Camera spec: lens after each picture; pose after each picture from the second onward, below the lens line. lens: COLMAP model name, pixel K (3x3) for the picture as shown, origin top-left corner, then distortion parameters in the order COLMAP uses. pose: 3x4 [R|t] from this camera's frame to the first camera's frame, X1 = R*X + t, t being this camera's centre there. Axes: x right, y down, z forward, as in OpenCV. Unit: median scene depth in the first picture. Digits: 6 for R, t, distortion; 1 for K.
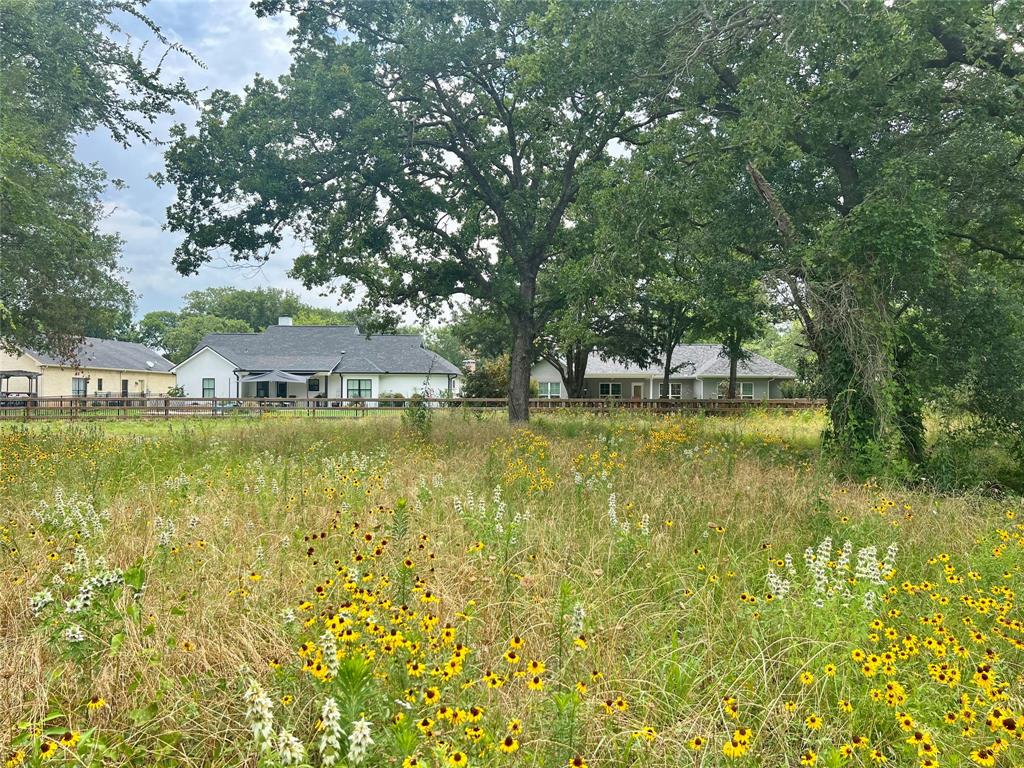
lens RADIAL K [[770.0, 0, 516.0], [0, 770.0, 396.1], [0, 0, 1]] dist [0.047335, -0.070726]
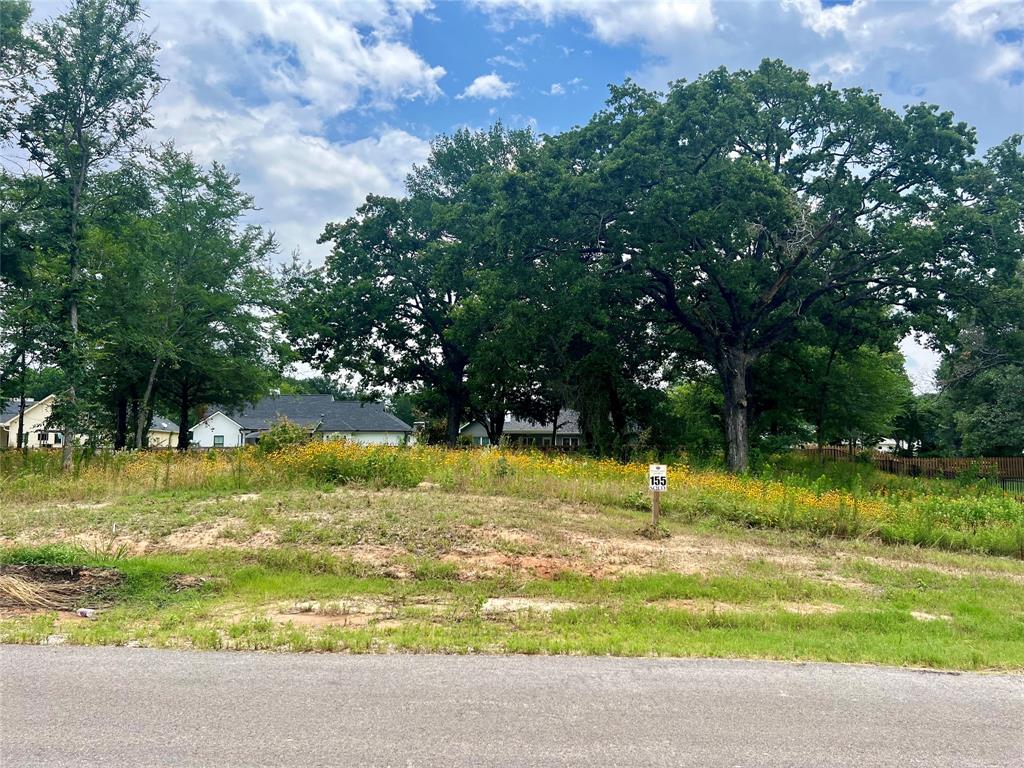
lens RADIAL K [[770.0, 0, 516.0], [0, 770.0, 396.1], [0, 0, 1]] dist [0.047335, -0.070726]
pose [[0.997637, 0.000811, 0.068704, 0.022425], [0.004837, 0.996620, -0.082008, 0.039735], [-0.068538, 0.082147, 0.994261, -0.653338]]
